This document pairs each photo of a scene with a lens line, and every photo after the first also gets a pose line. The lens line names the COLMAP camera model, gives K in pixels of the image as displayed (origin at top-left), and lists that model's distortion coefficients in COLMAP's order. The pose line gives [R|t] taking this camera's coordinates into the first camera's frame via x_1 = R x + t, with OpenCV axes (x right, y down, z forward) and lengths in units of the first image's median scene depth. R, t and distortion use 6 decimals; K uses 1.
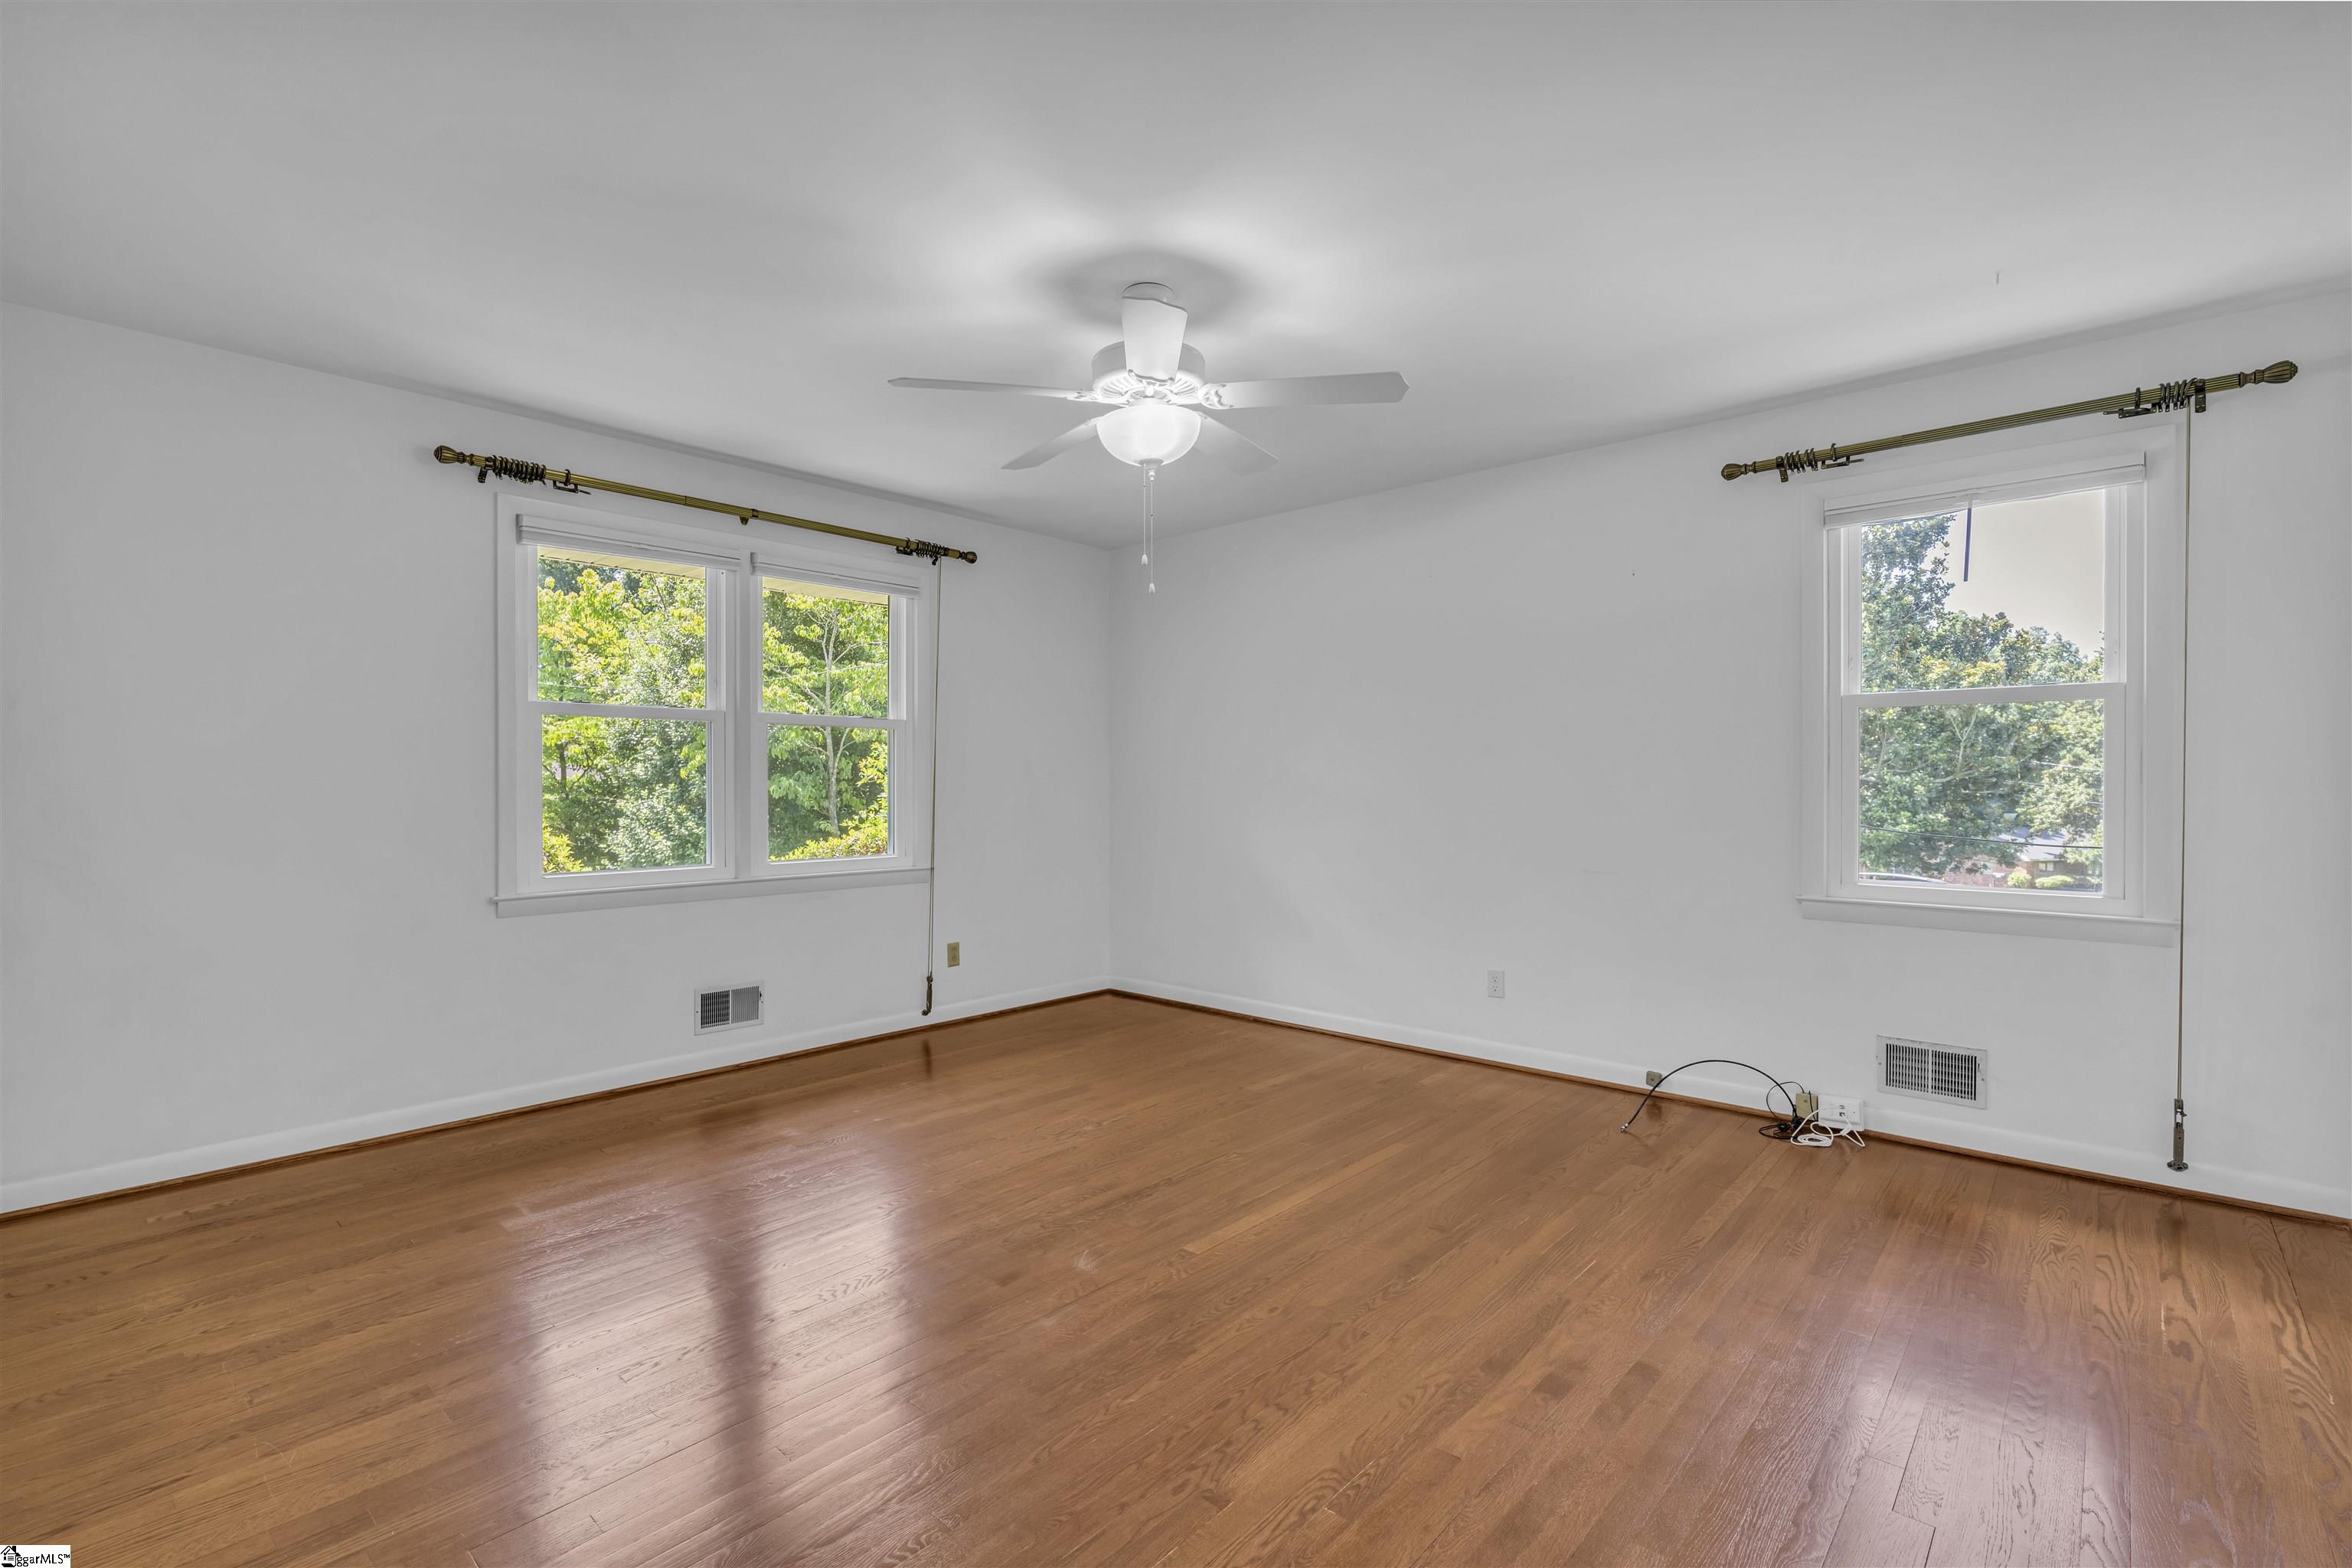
lens RADIAL K [[1029.2, 0, 1173.2], [0, 1029.2, 787.2], [0, 0, 1]] dist [0.002418, 0.000066]
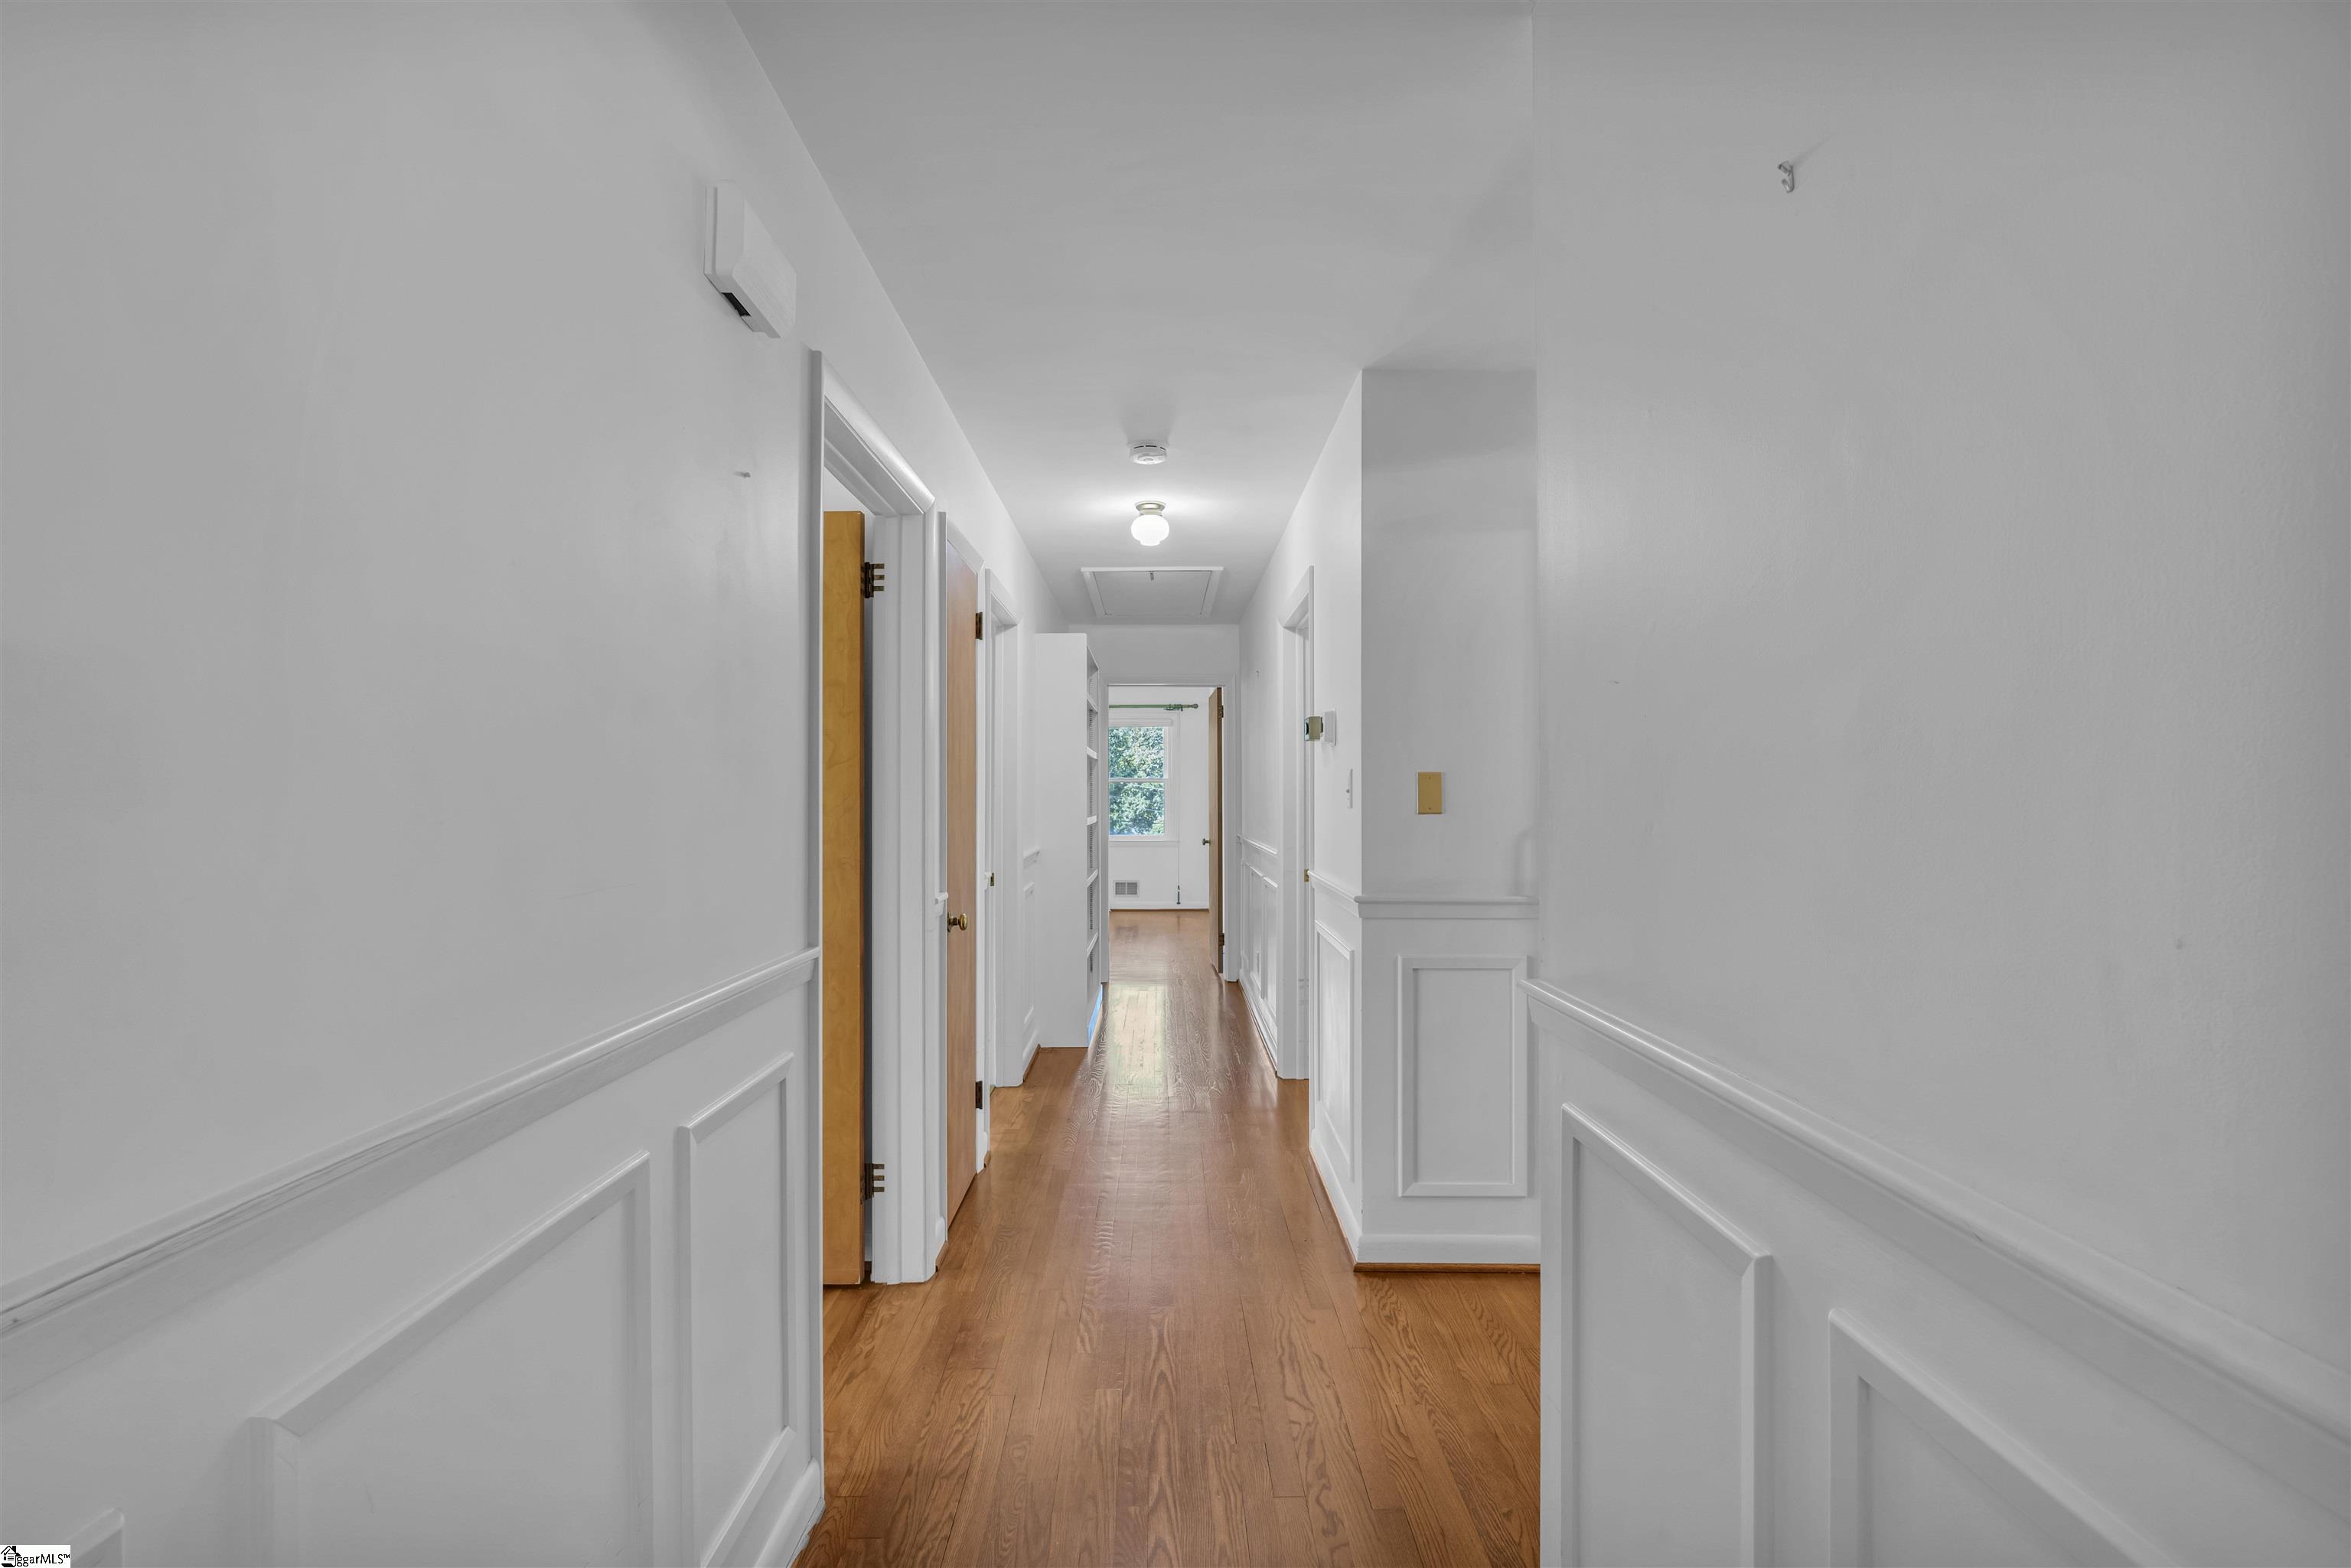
lens RADIAL K [[1028.8, 0, 1172.9], [0, 1028.8, 792.0], [0, 0, 1]] dist [0.002418, 0.000066]
pose [[0.729370, 0.001125, 0.684119, -1.441413], [0.004113, 0.999973, -0.006029, -0.020975], [-0.684107, 0.007211, 0.729346, -1.544448]]
